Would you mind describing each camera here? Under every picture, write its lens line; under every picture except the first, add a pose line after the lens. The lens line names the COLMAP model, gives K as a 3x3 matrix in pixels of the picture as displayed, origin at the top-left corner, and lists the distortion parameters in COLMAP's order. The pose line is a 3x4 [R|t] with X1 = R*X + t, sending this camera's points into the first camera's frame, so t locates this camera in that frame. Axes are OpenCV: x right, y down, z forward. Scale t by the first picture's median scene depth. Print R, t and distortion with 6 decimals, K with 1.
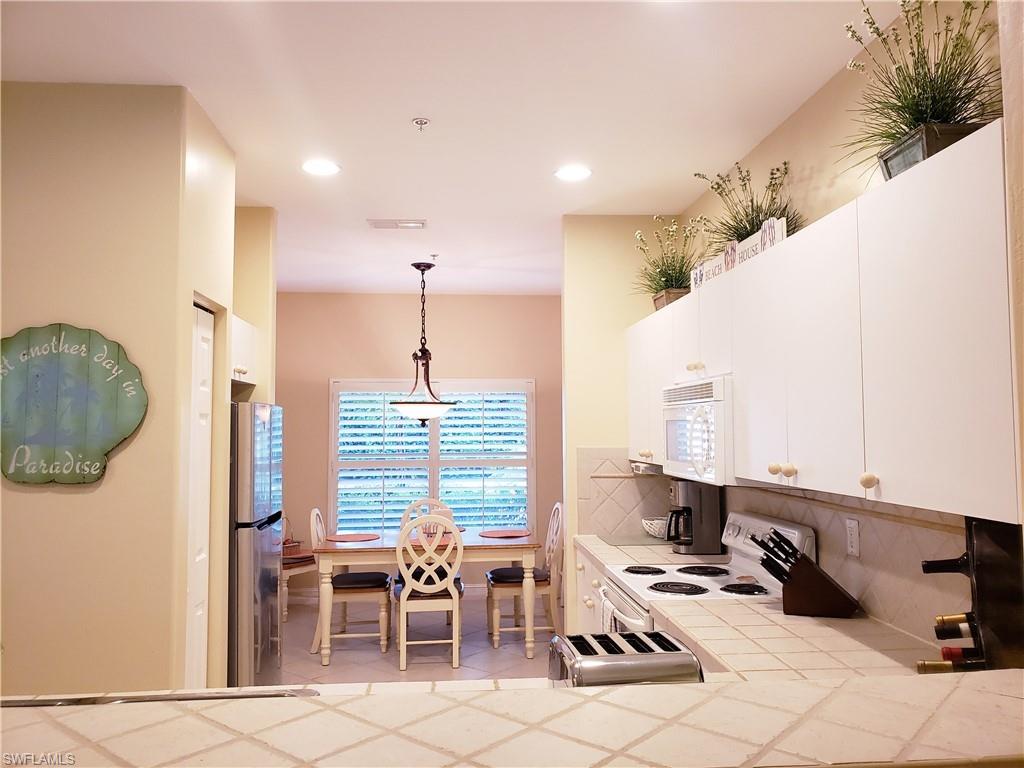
lens RADIAL K [[790.5, 0, 526.6], [0, 790.5, 372.0], [0, 0, 1]] dist [0.014885, -0.034182]
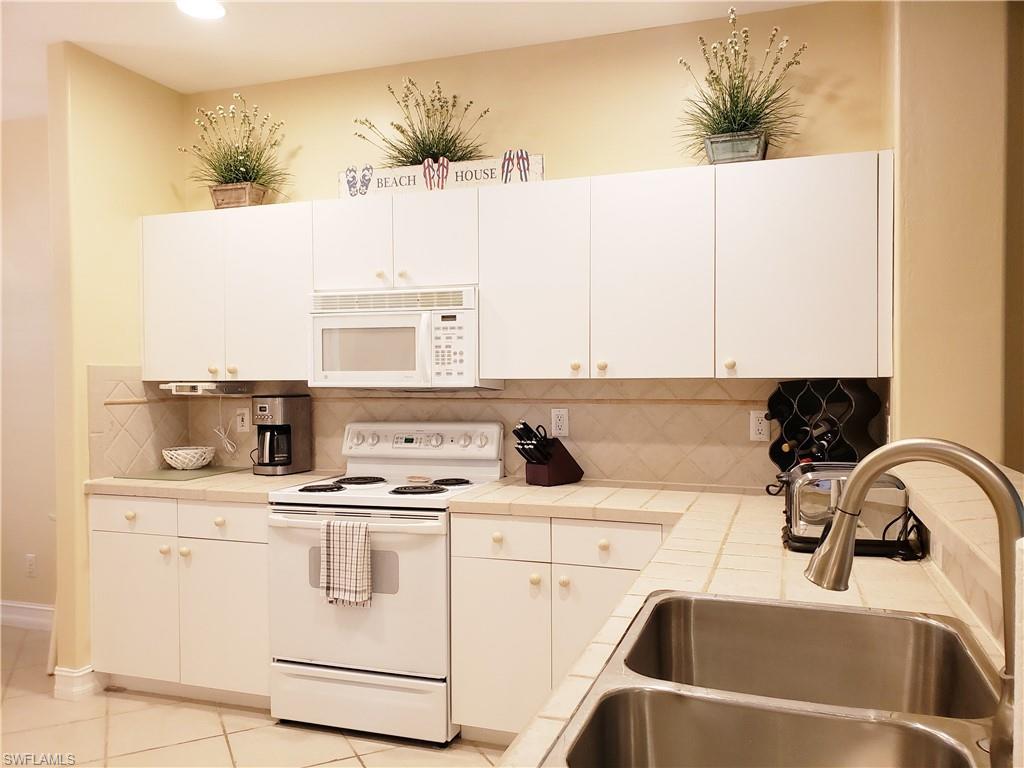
lens RADIAL K [[790.5, 0, 517.4], [0, 790.5, 385.0], [0, 0, 1]] dist [0.014885, -0.034182]
pose [[0.420770, -0.013179, 0.907072, -0.525475], [-0.058723, 0.997402, 0.041732, 0.068676], [-0.905265, -0.070826, 0.418903, 0.364077]]
